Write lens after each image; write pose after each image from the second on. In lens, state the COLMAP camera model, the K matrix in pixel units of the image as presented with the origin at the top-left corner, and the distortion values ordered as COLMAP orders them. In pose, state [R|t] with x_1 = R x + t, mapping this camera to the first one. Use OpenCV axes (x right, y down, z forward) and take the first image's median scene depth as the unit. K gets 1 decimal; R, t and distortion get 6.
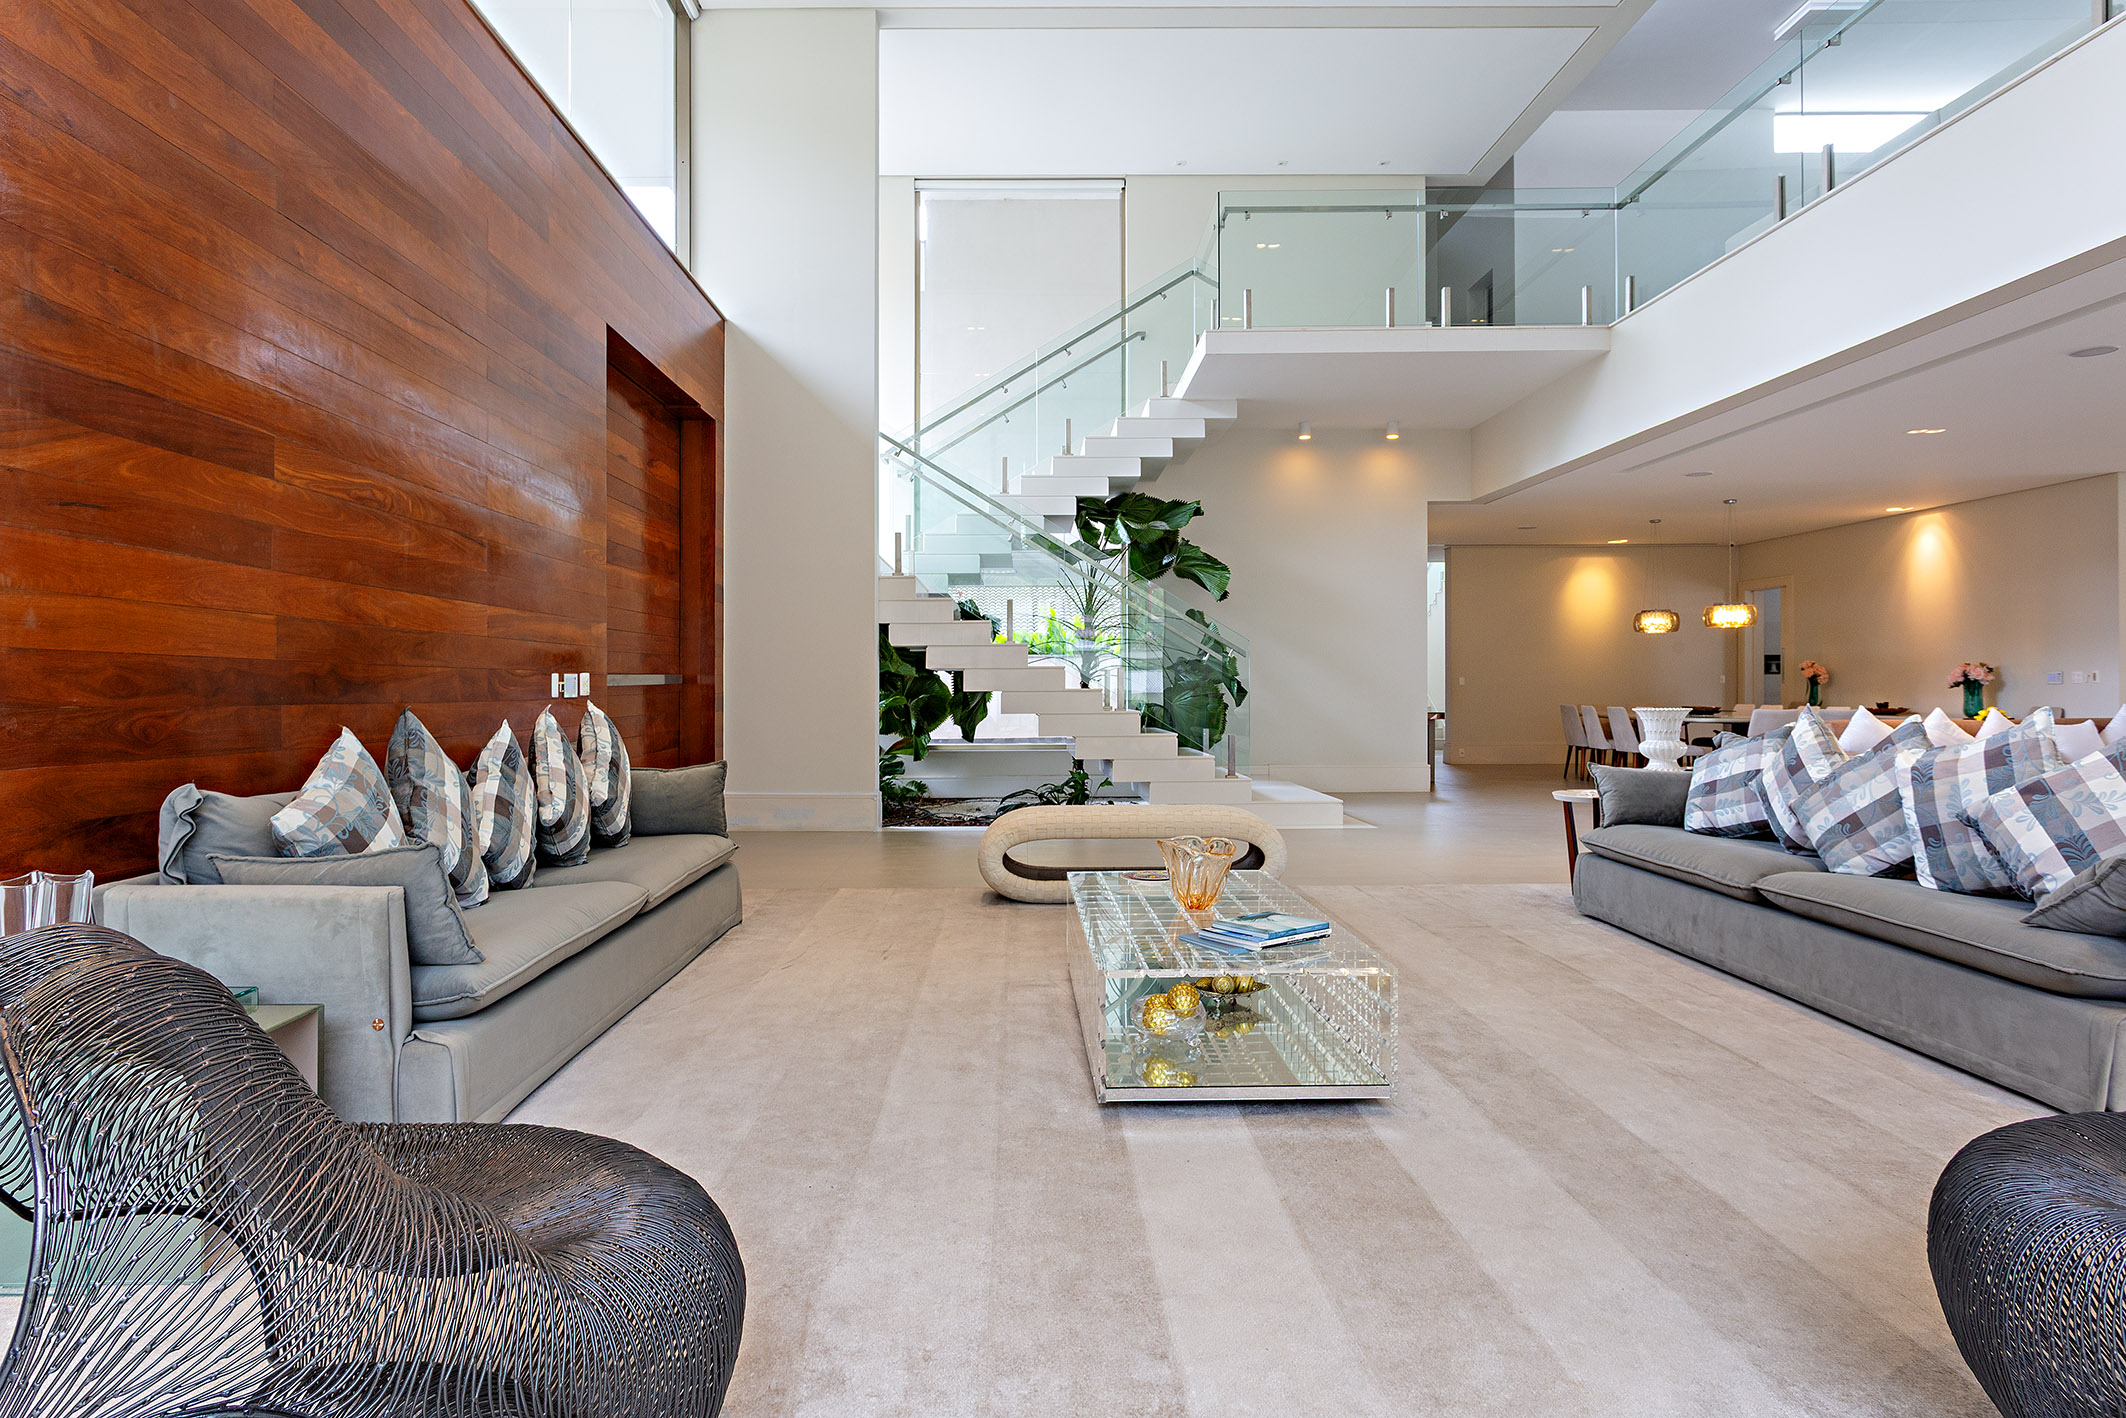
lens RADIAL K [[1291.8, 0, 1058.6], [0, 1291.8, 694.7], [0, 0, 1]] dist [-0.000741, 0.000781]
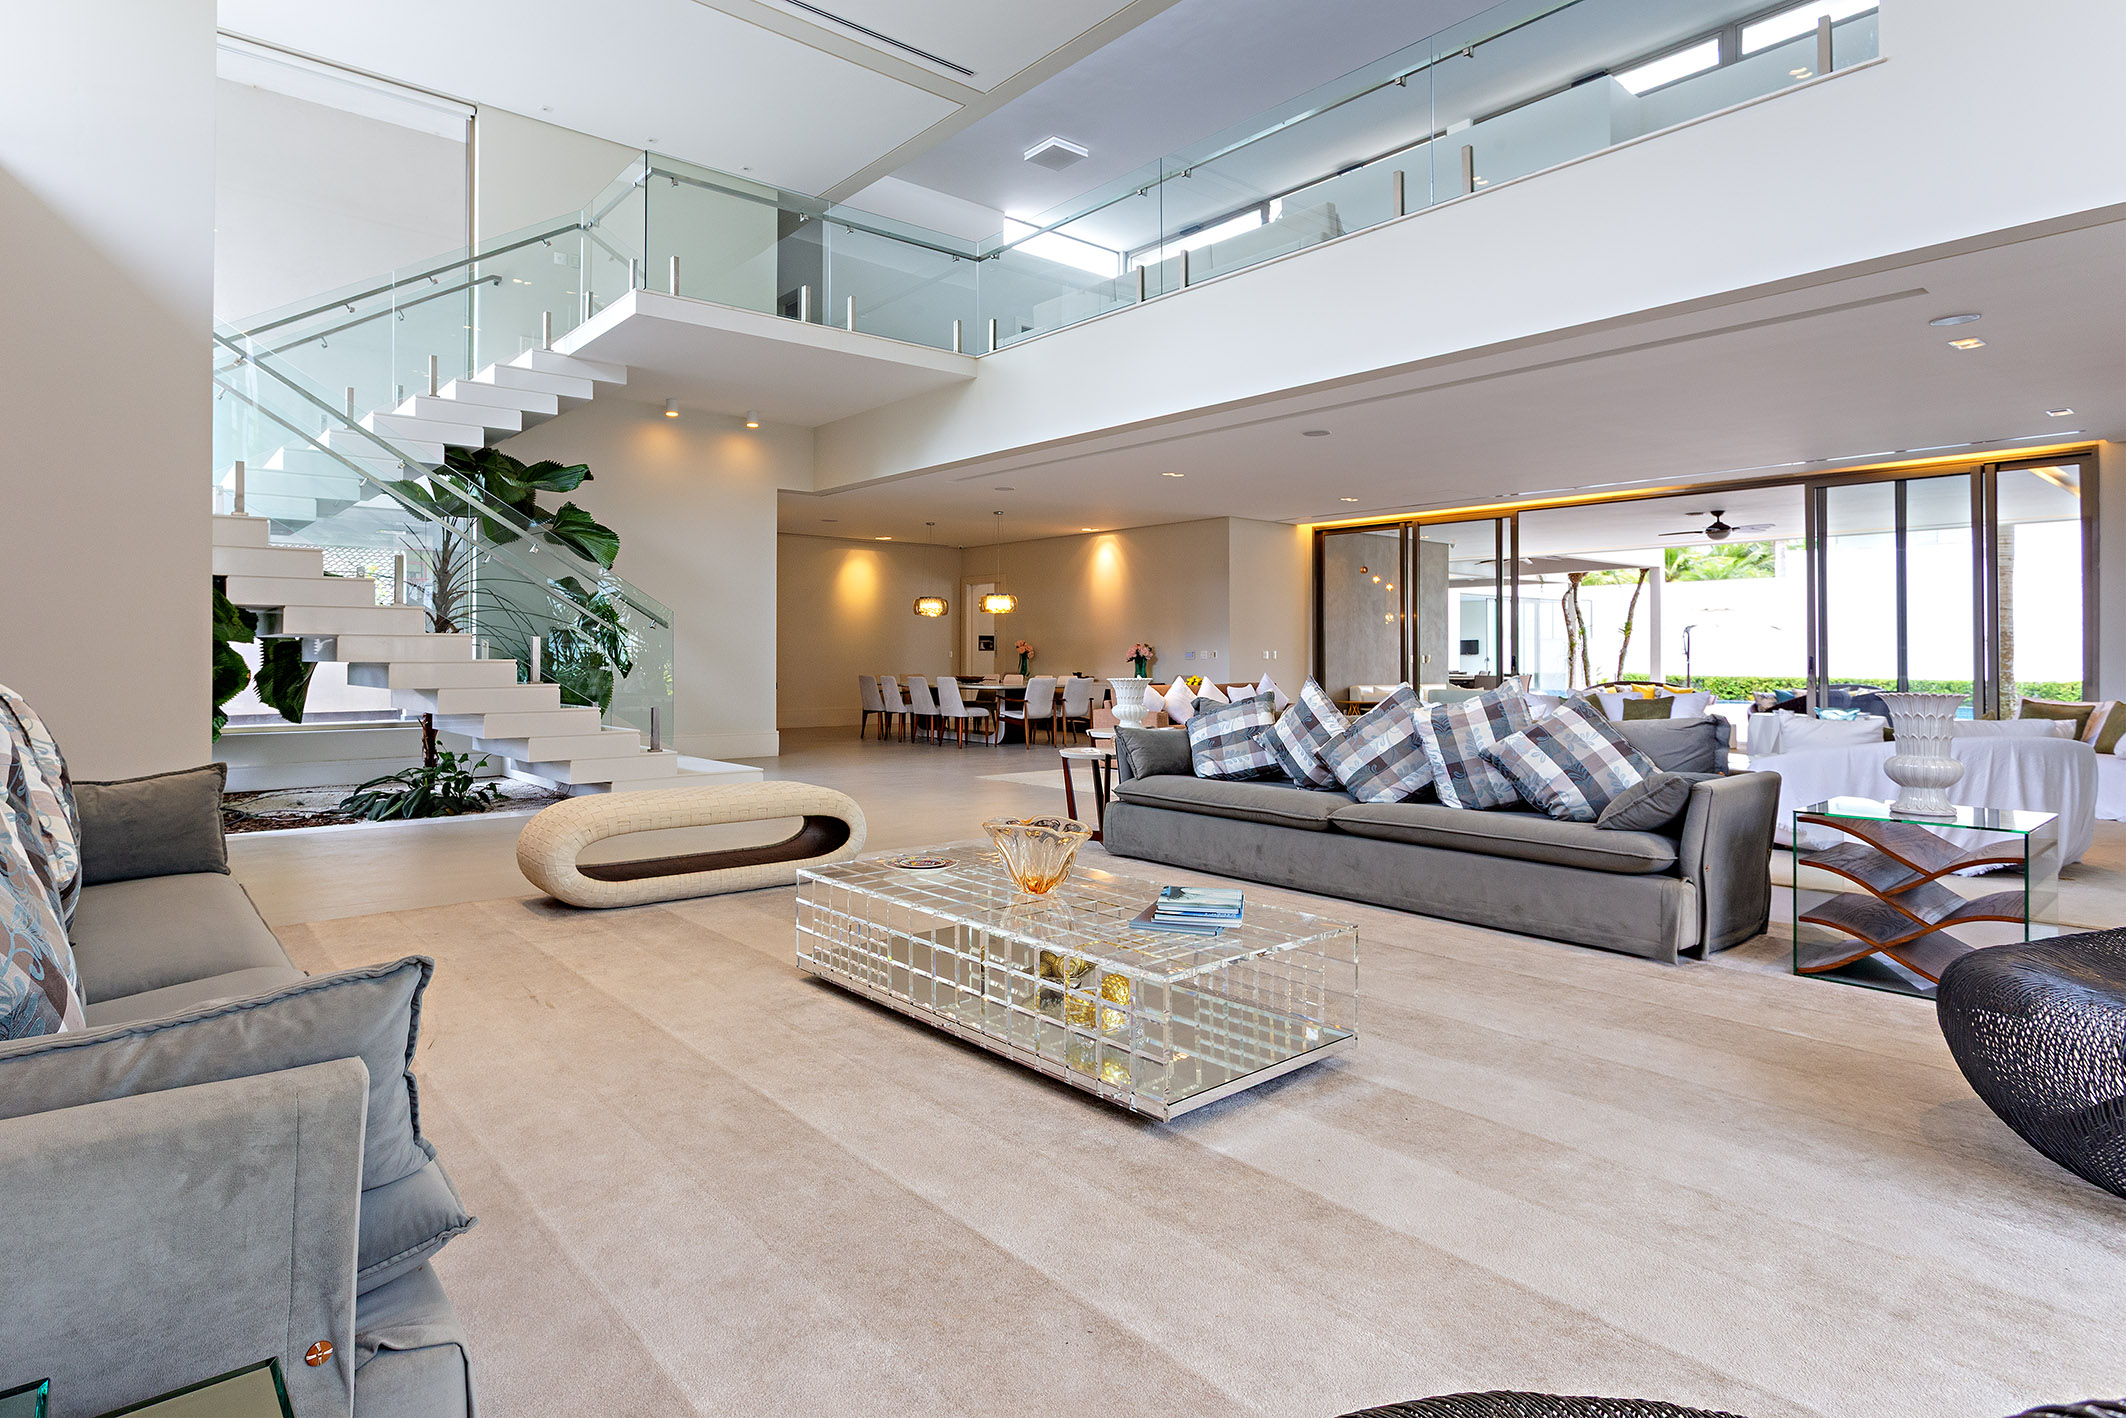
lens RADIAL K [[1128.1, 0, 1064.0], [0, 1128.1, 666.0], [0, 0, 1]] dist [-0.034262, 0.028478]
pose [[0.765037, 0.000493, 0.643987, -0.304005], [-0.000398, 1.000000, -0.000293, -0.000569], [-0.643987, -0.000032, 0.765037, 0.261597]]
